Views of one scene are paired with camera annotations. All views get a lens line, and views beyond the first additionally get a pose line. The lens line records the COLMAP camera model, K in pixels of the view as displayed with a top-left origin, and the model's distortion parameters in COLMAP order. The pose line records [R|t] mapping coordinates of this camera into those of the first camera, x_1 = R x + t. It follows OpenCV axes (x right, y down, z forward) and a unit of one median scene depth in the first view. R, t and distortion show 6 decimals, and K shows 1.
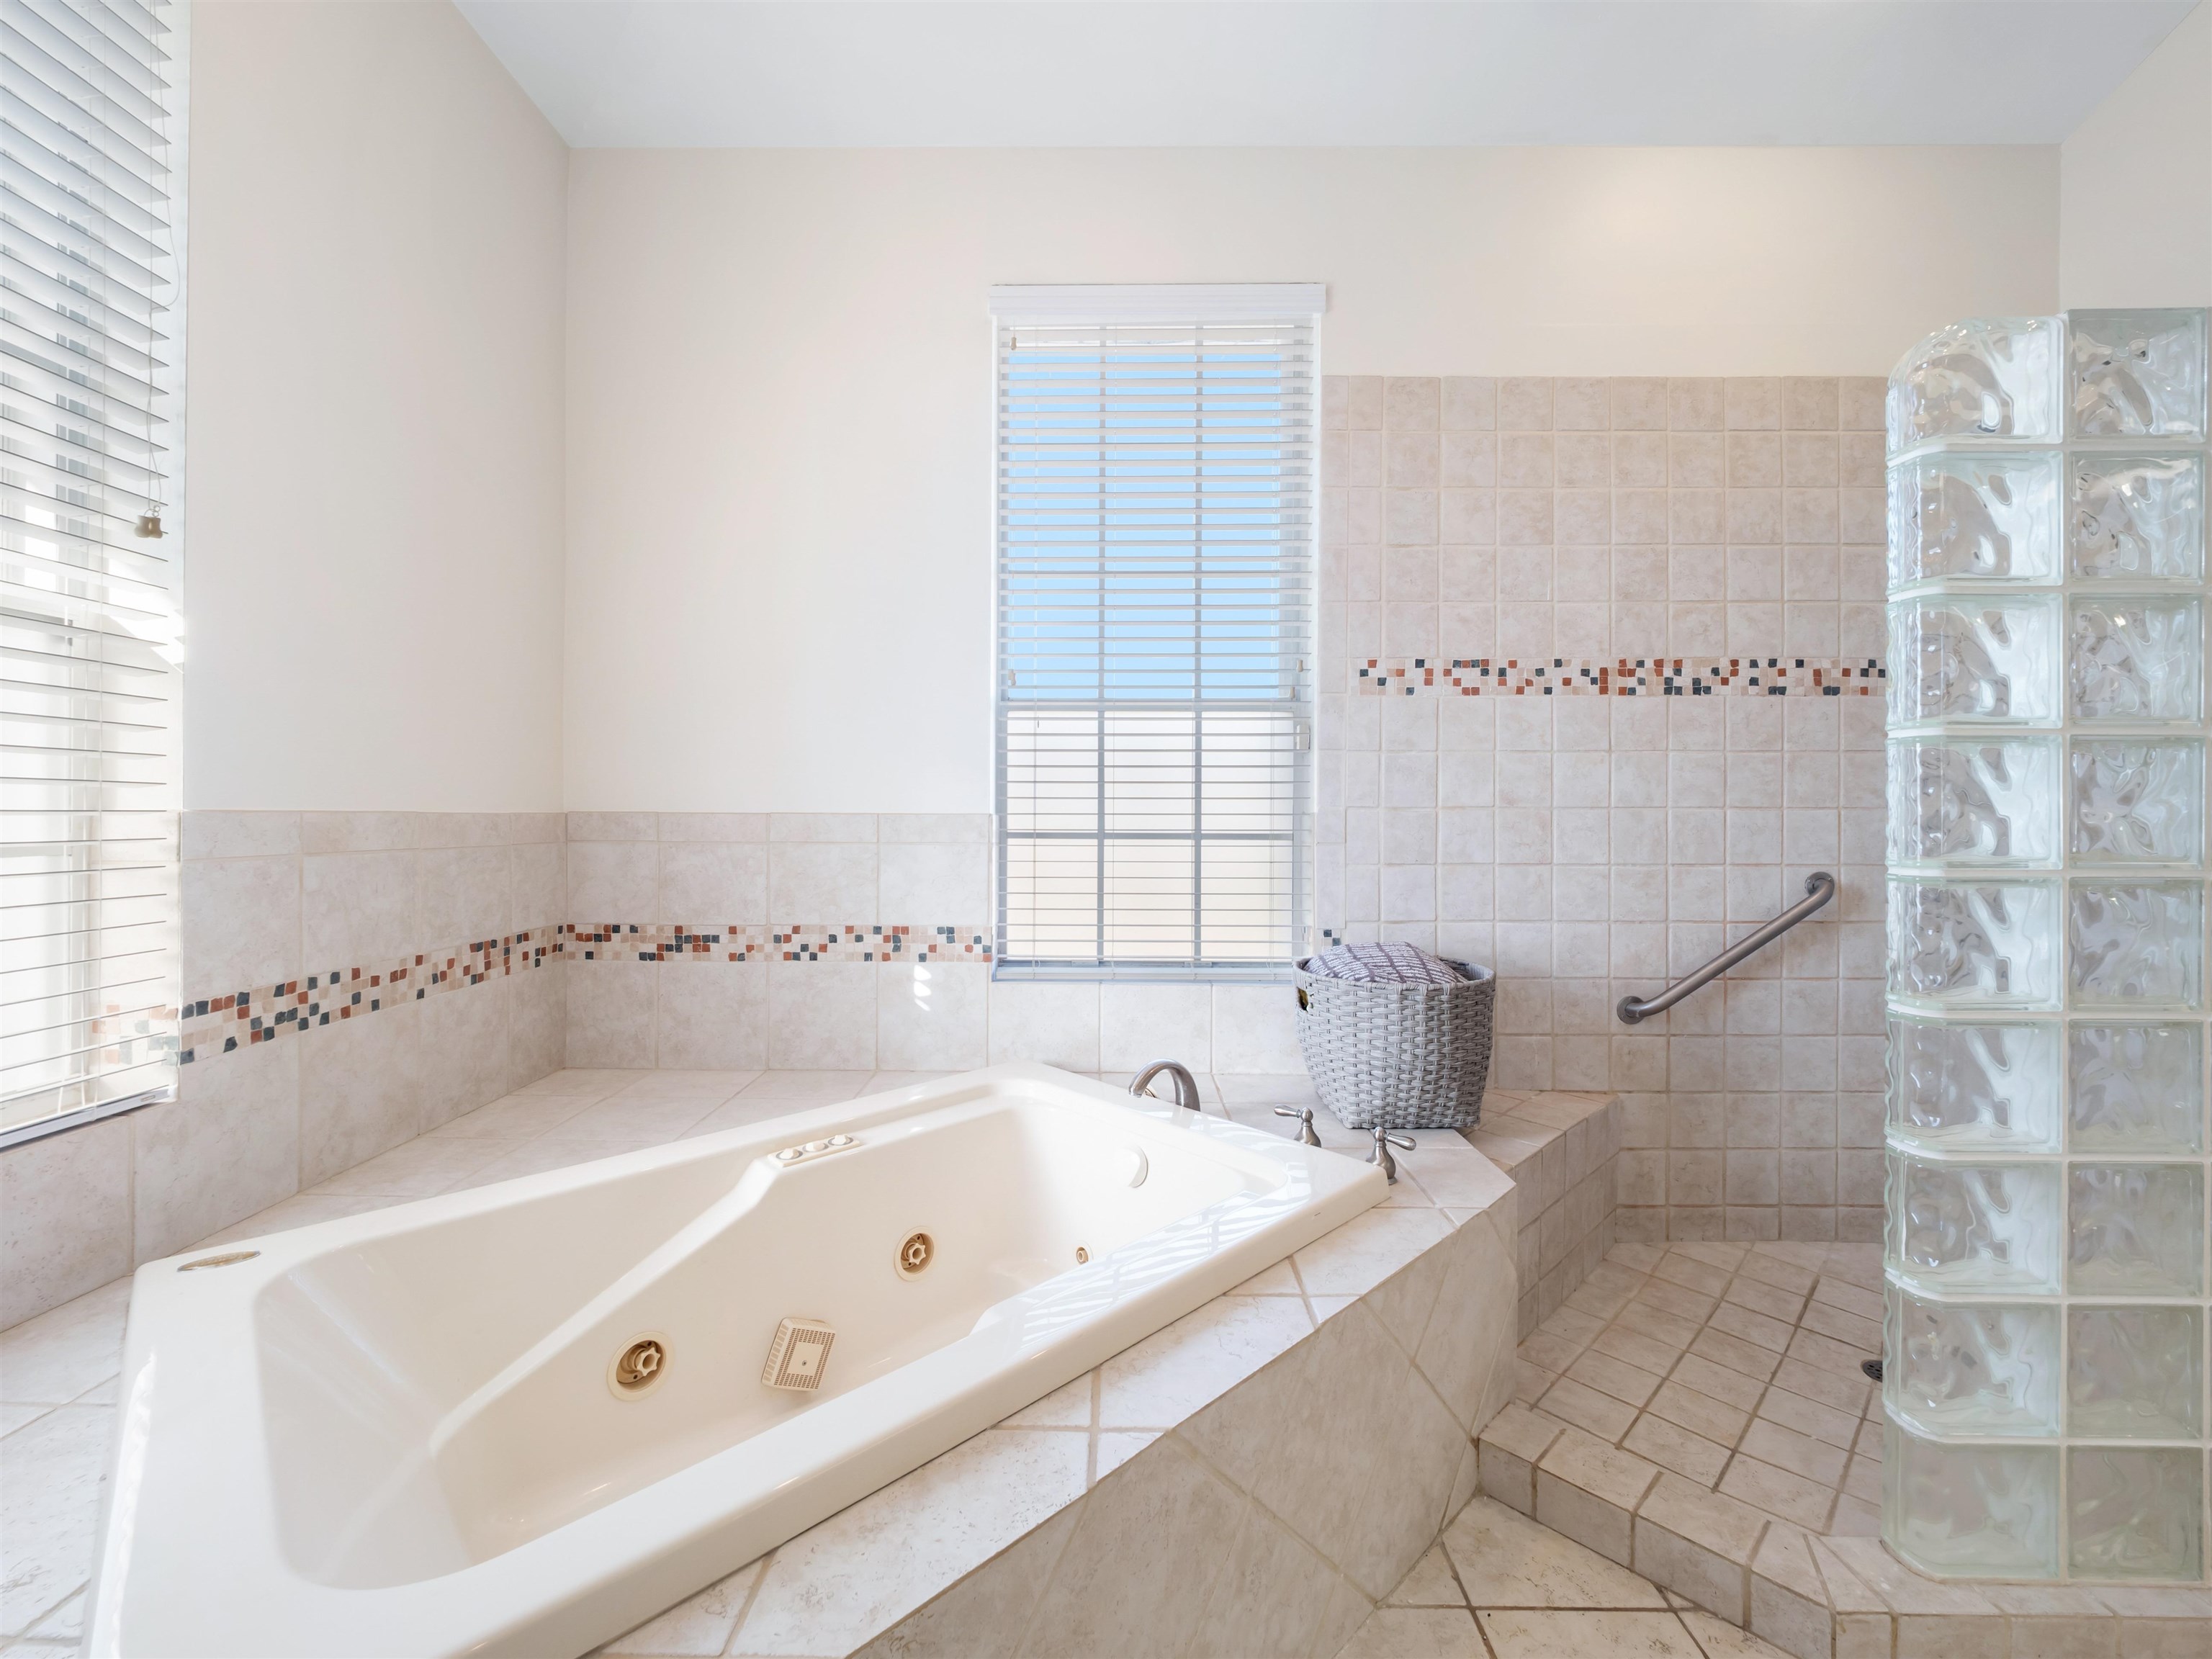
lens RADIAL K [[946.5, 0, 1095.3], [0, 946.5, 825.4], [0, 0, 1]] dist [-0.001155, -0.007981]
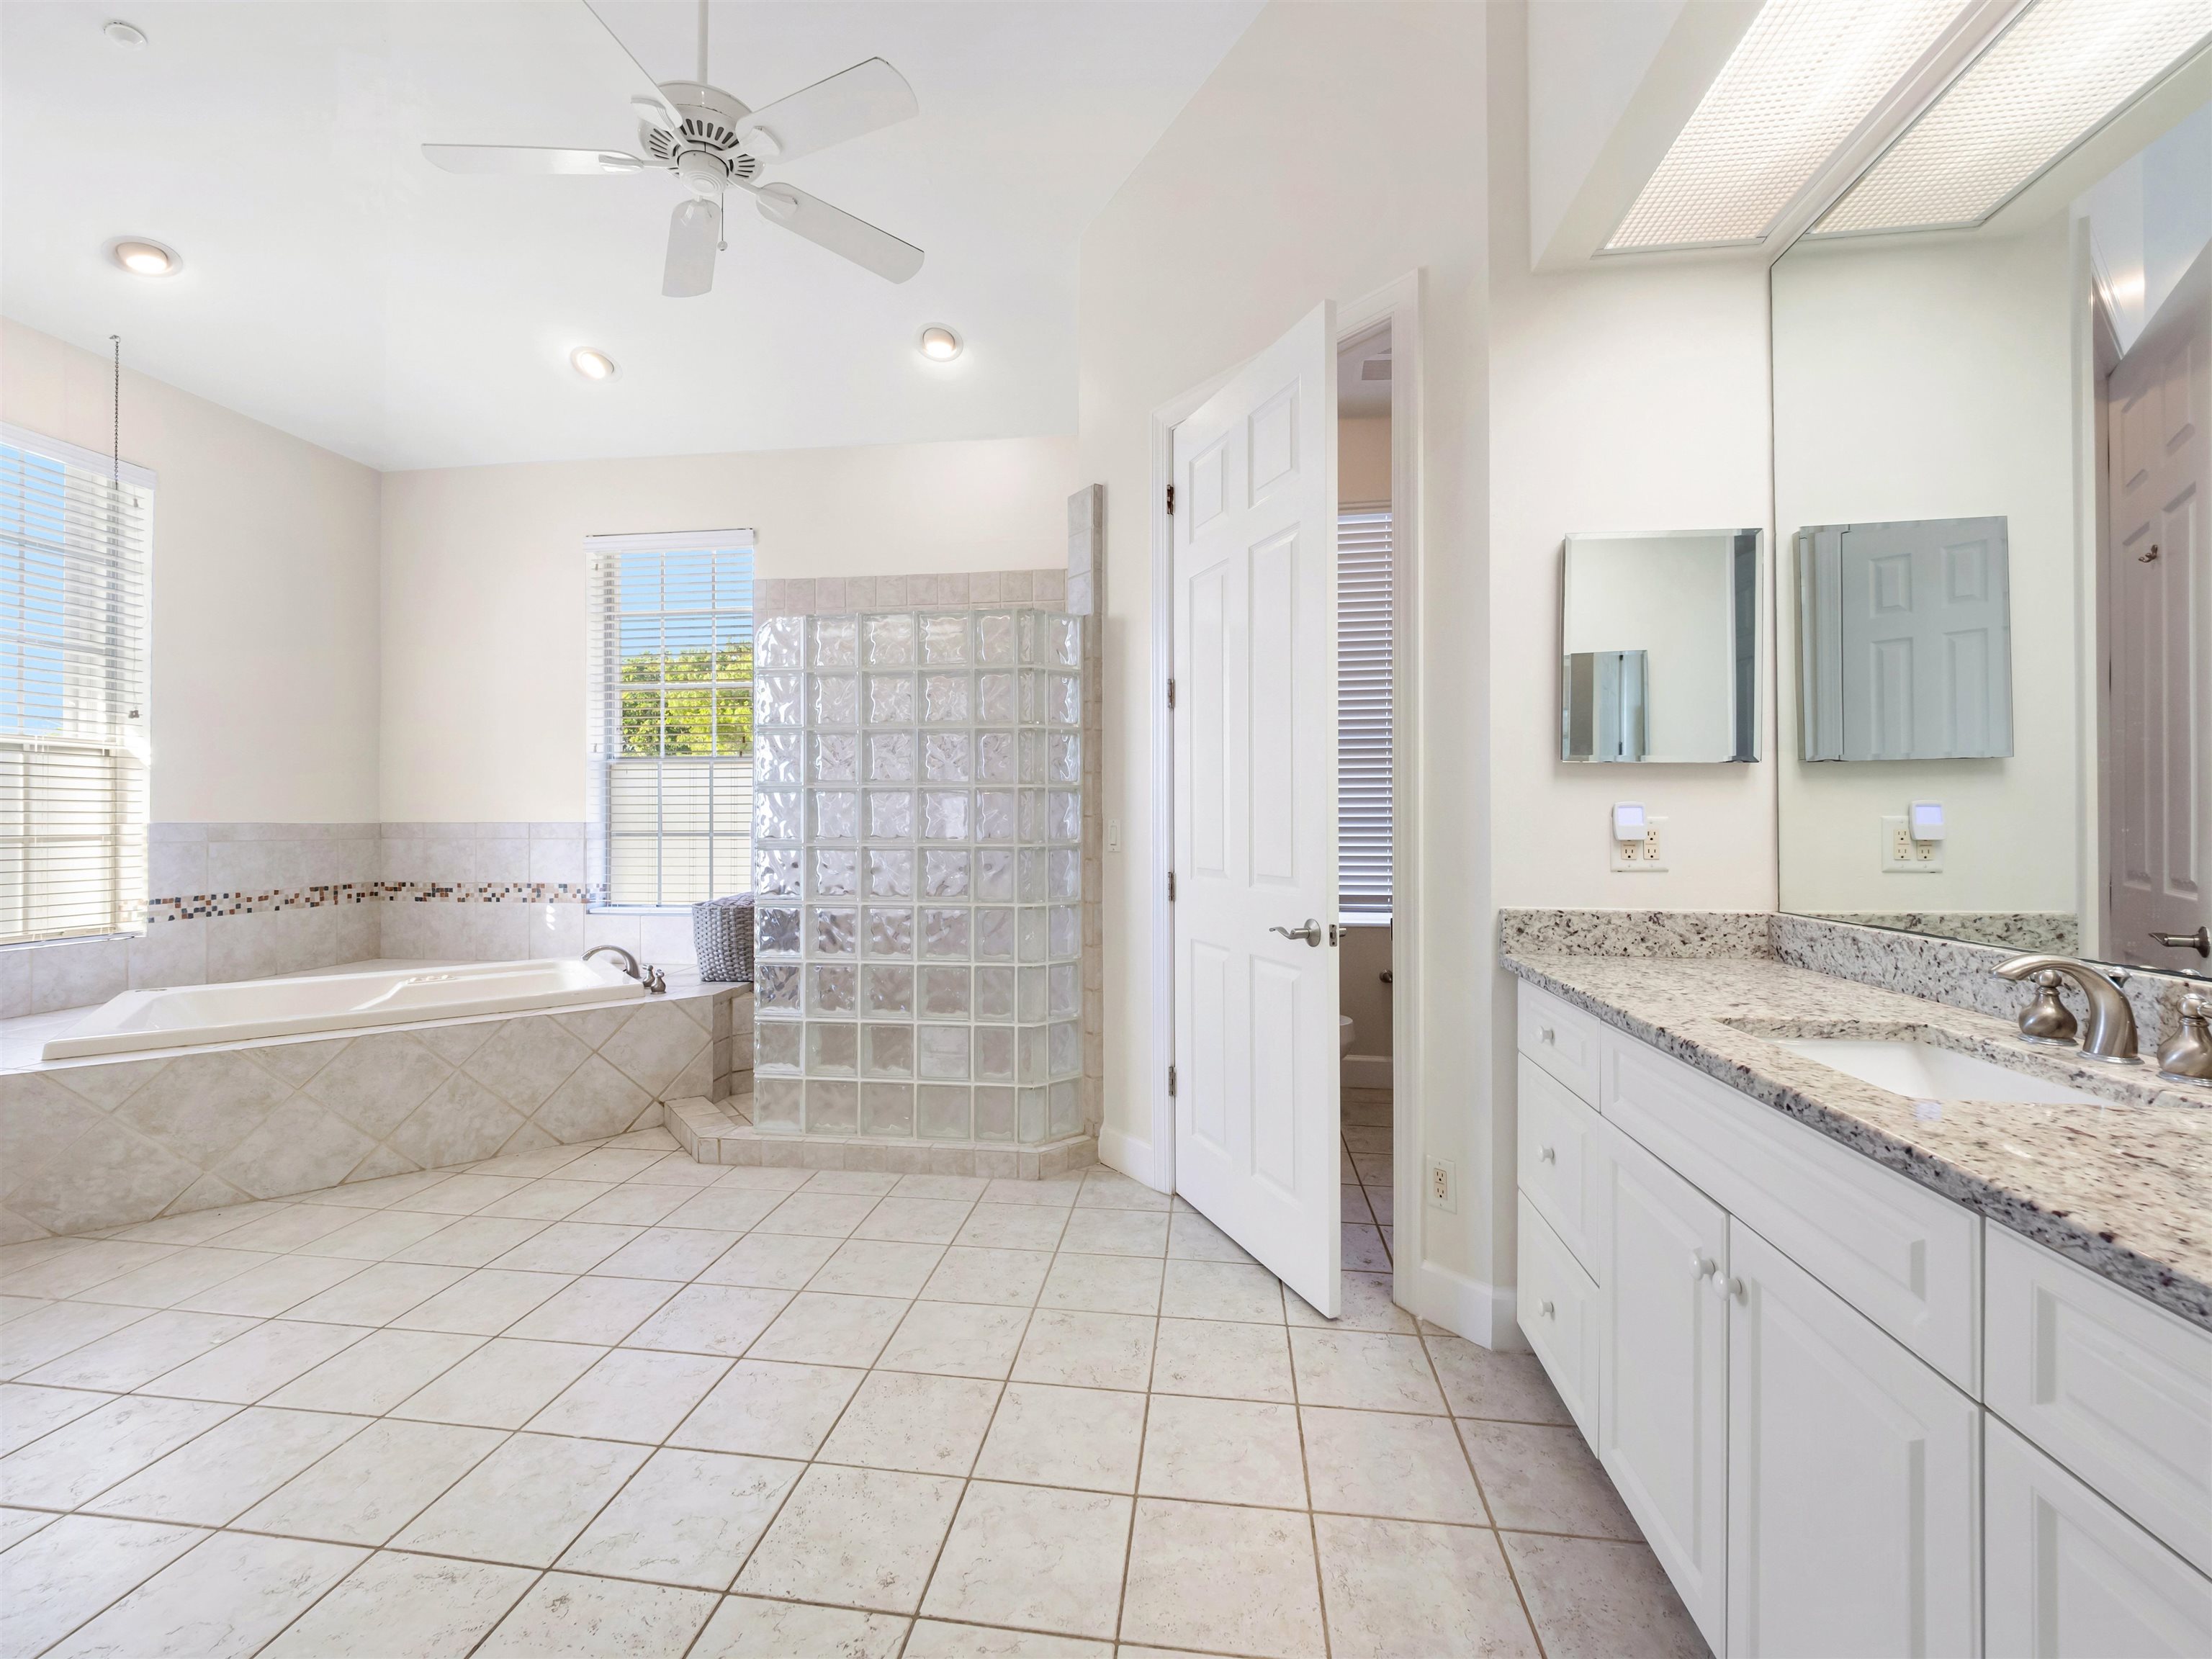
lens RADIAL K [[977.1, 0, 1106.0], [0, 977.1, 829.5], [0, 0, 1]] dist [-0.001985, -0.000915]
pose [[0.991685, -0.001322, -0.128681, 1.525299], [0.000923, 0.999995, -0.003161, 0.009733], [0.128684, 0.003016, 0.991681, -1.011449]]
